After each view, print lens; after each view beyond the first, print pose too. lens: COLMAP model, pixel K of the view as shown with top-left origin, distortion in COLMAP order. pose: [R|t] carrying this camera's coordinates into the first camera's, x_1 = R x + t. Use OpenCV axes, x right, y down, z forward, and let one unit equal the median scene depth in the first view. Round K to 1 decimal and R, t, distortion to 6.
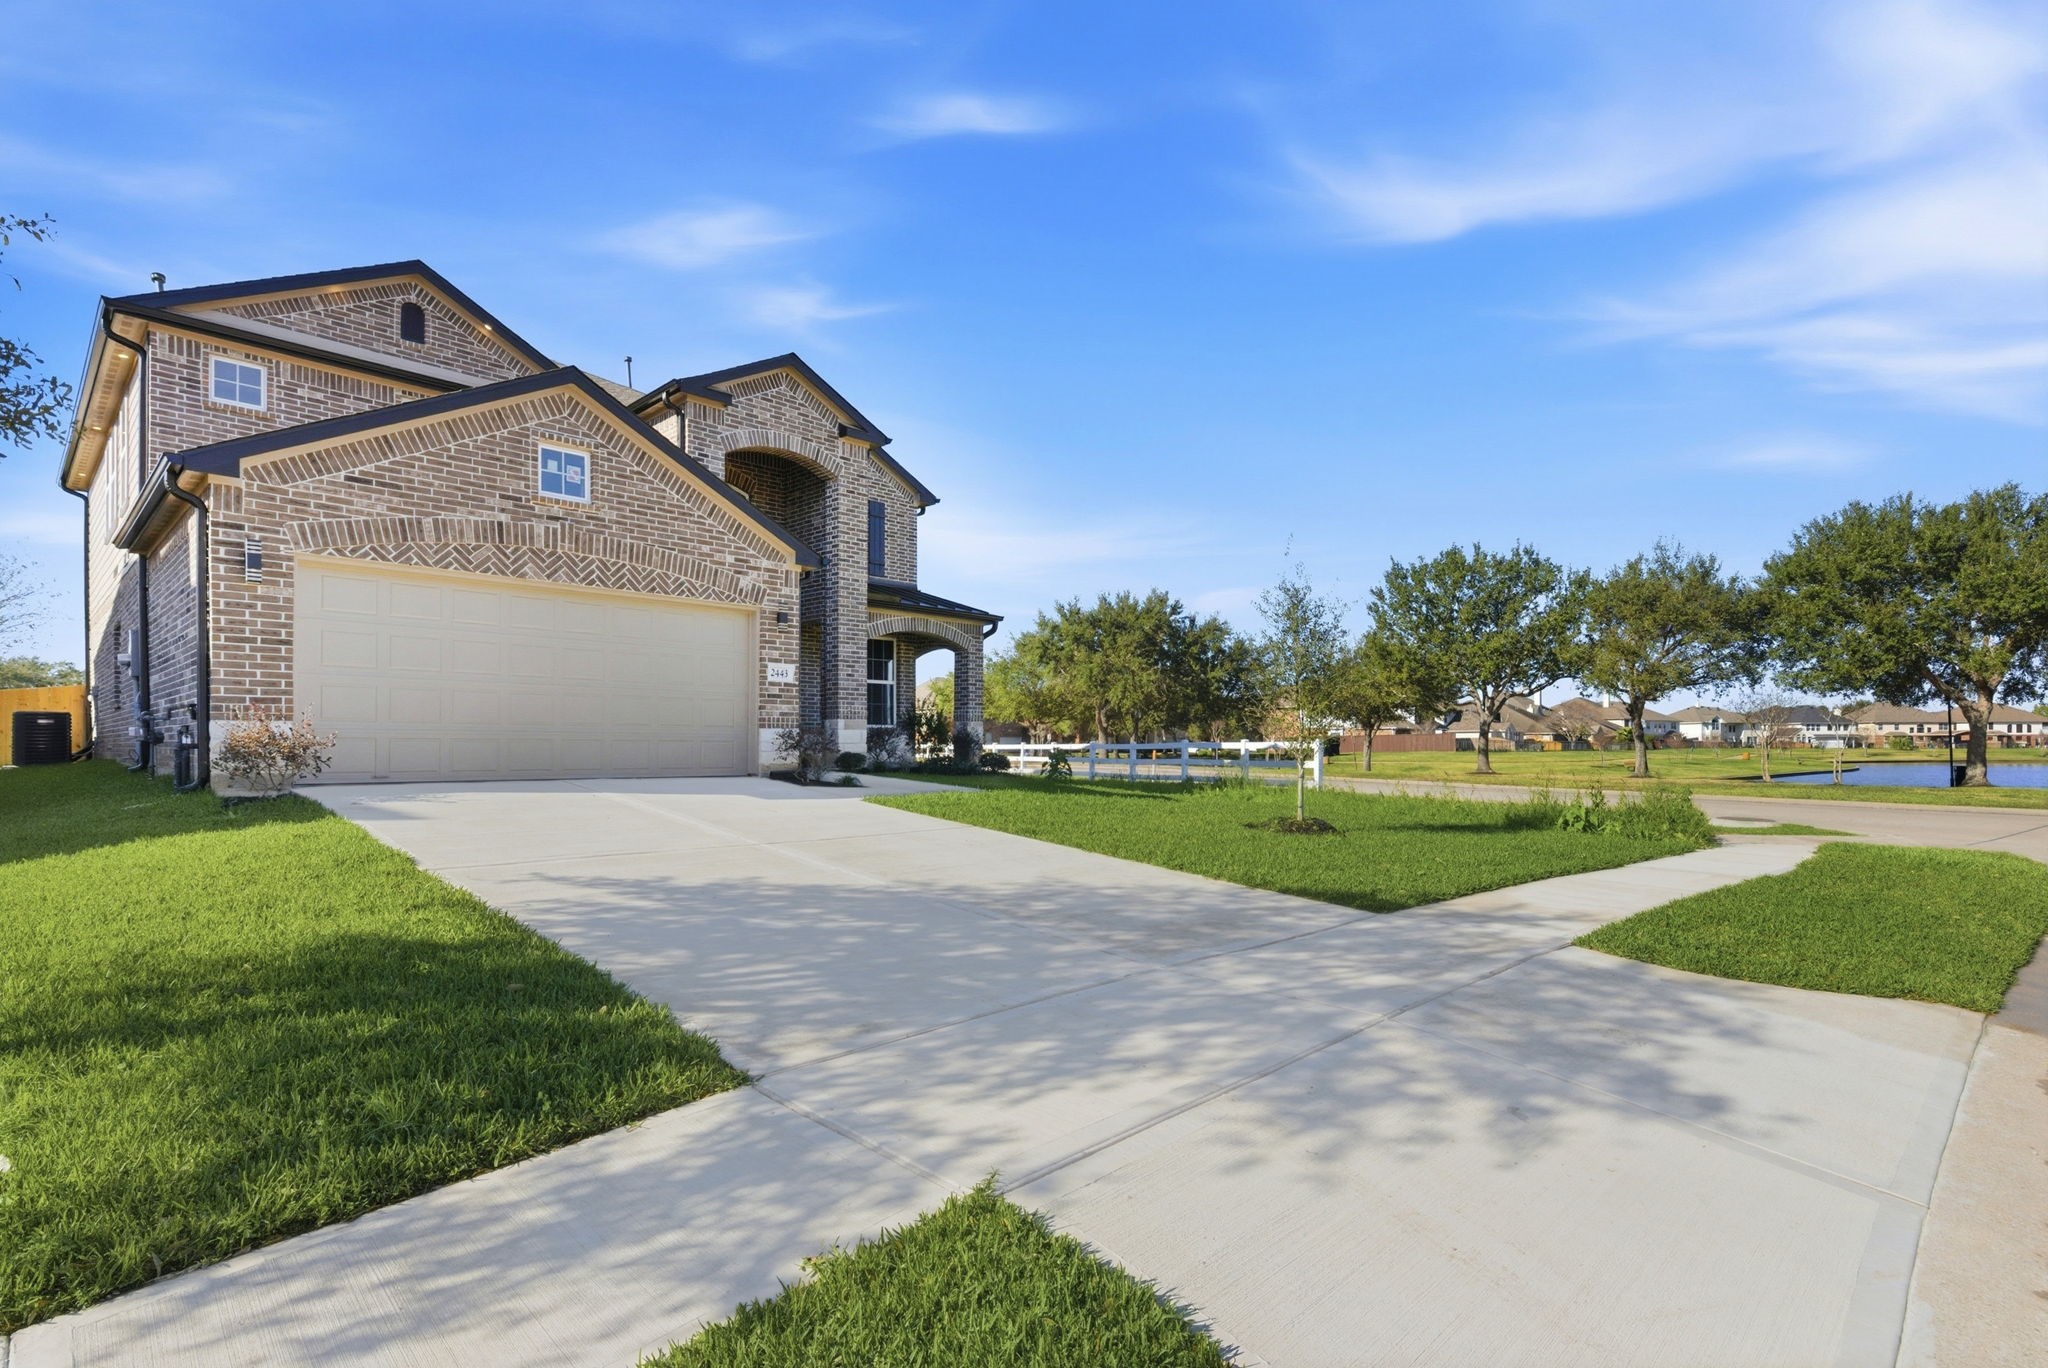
lens RADIAL K [[968.8, 0, 983.7], [0, 968.8, 748.0], [0, 0, 1]] dist [-0.011061, 0.003374]
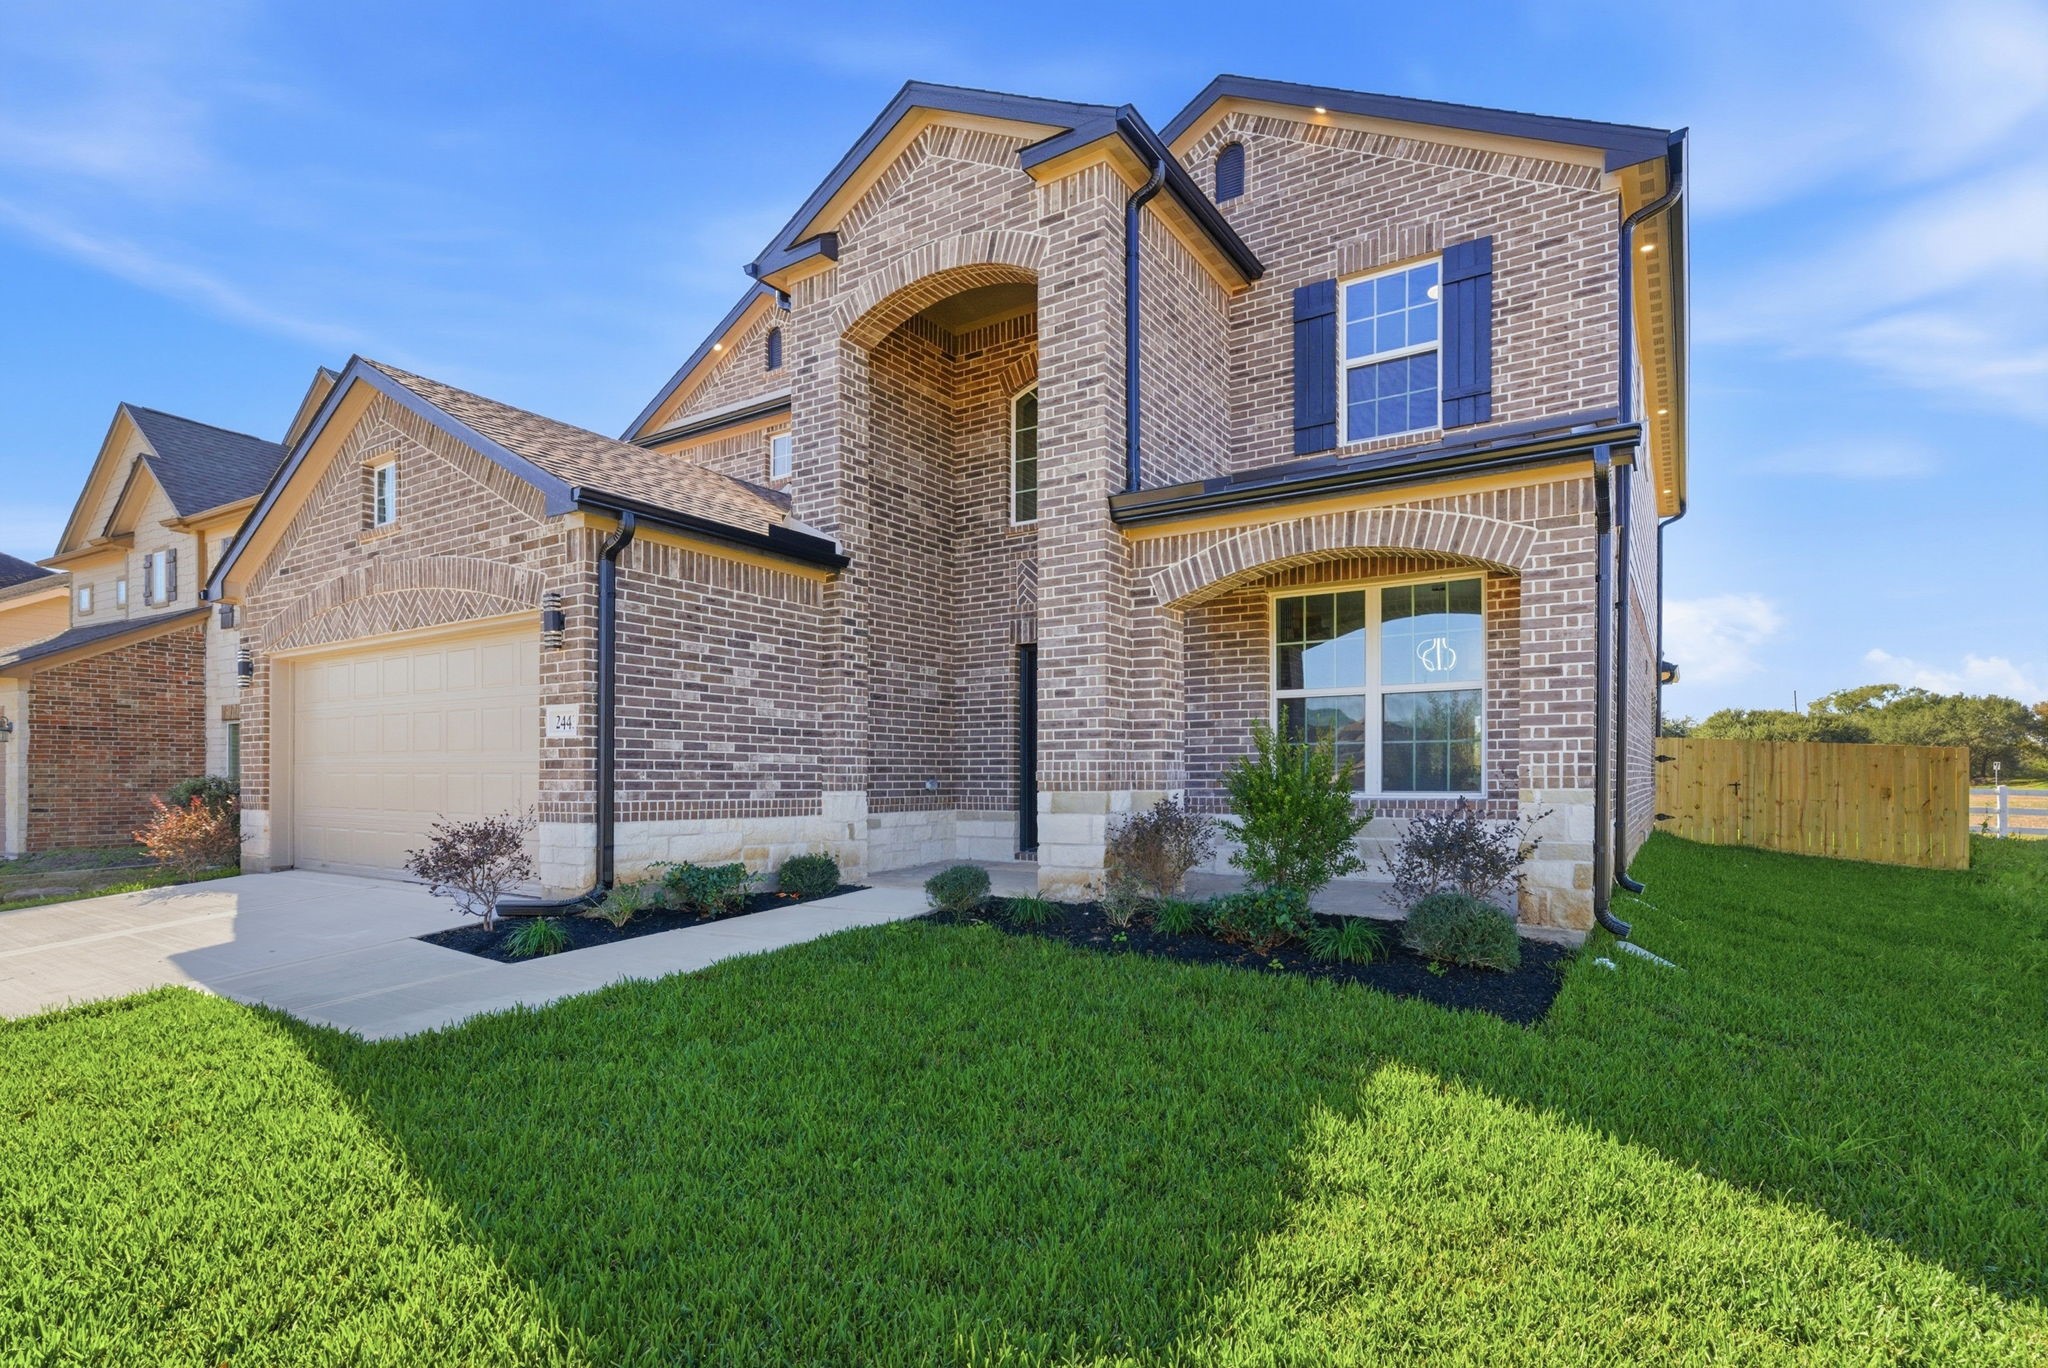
lens RADIAL K [[968.8, 0, 1043.1], [0, 968.8, 789.7], [0, 0, 1]] dist [-0.011061, 0.003374]
pose [[0.213513, 0.011552, -0.976872, 0.461948], [-0.002168, 0.999933, 0.011351, -0.054438], [0.976938, -0.000306, 0.213524, 1.374887]]
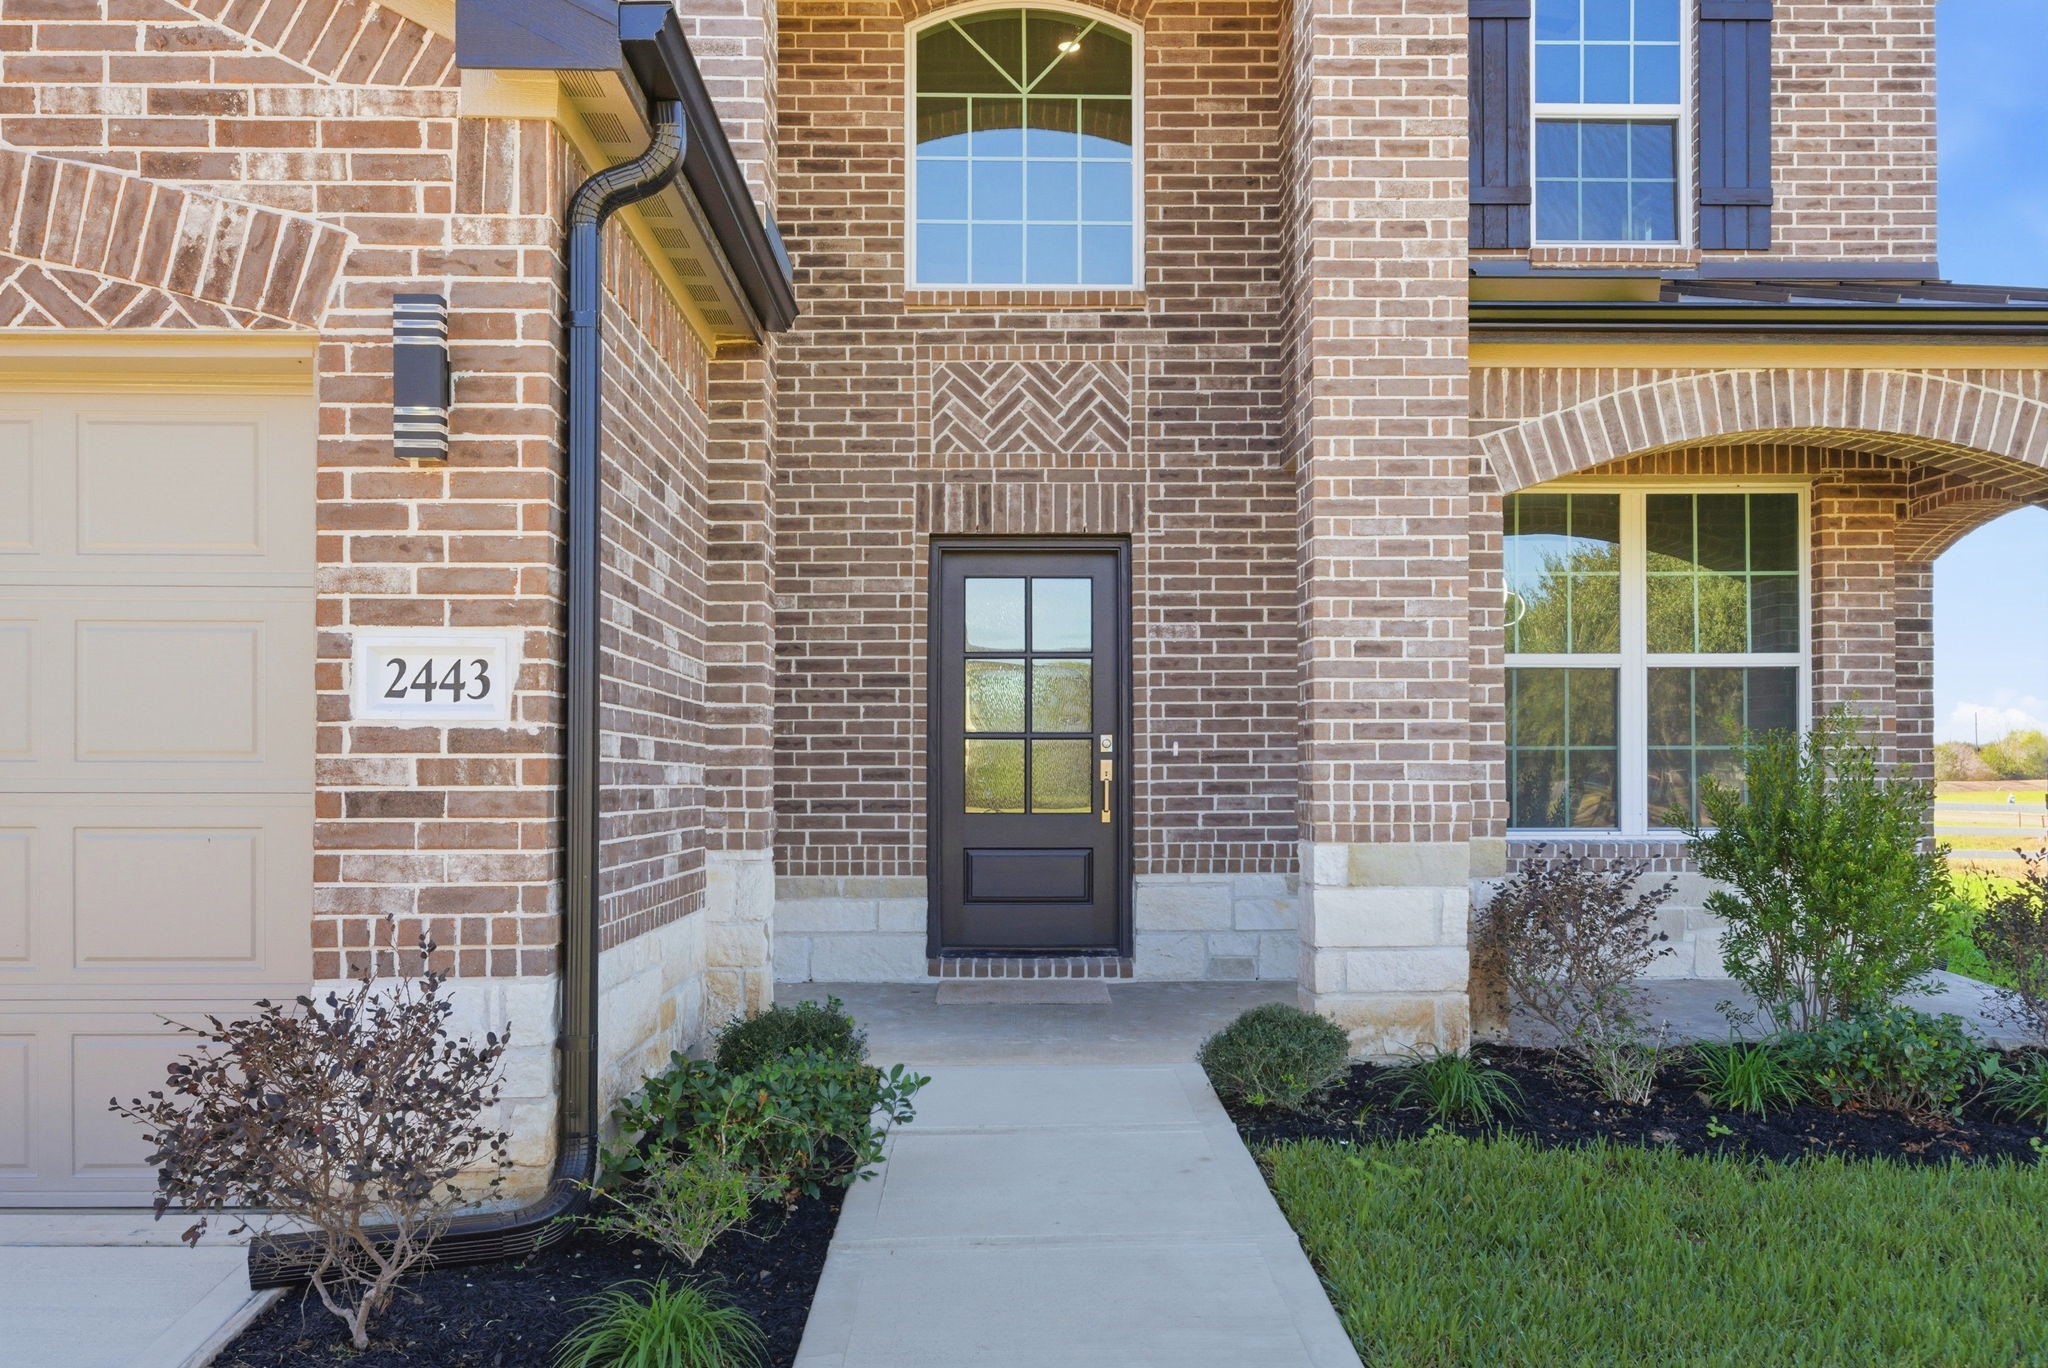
lens RADIAL K [[1660.7, 0, 1000.0], [0, 1660.7, 775.6], [0, 0, 1]] dist [0.005319, 0.002487]
pose [[0.716358, -0.001178, -0.697732, 0.109395], [0.001025, 0.999999, -0.000635, -0.069550], [0.697732, -0.000260, 0.716359, 1.012590]]
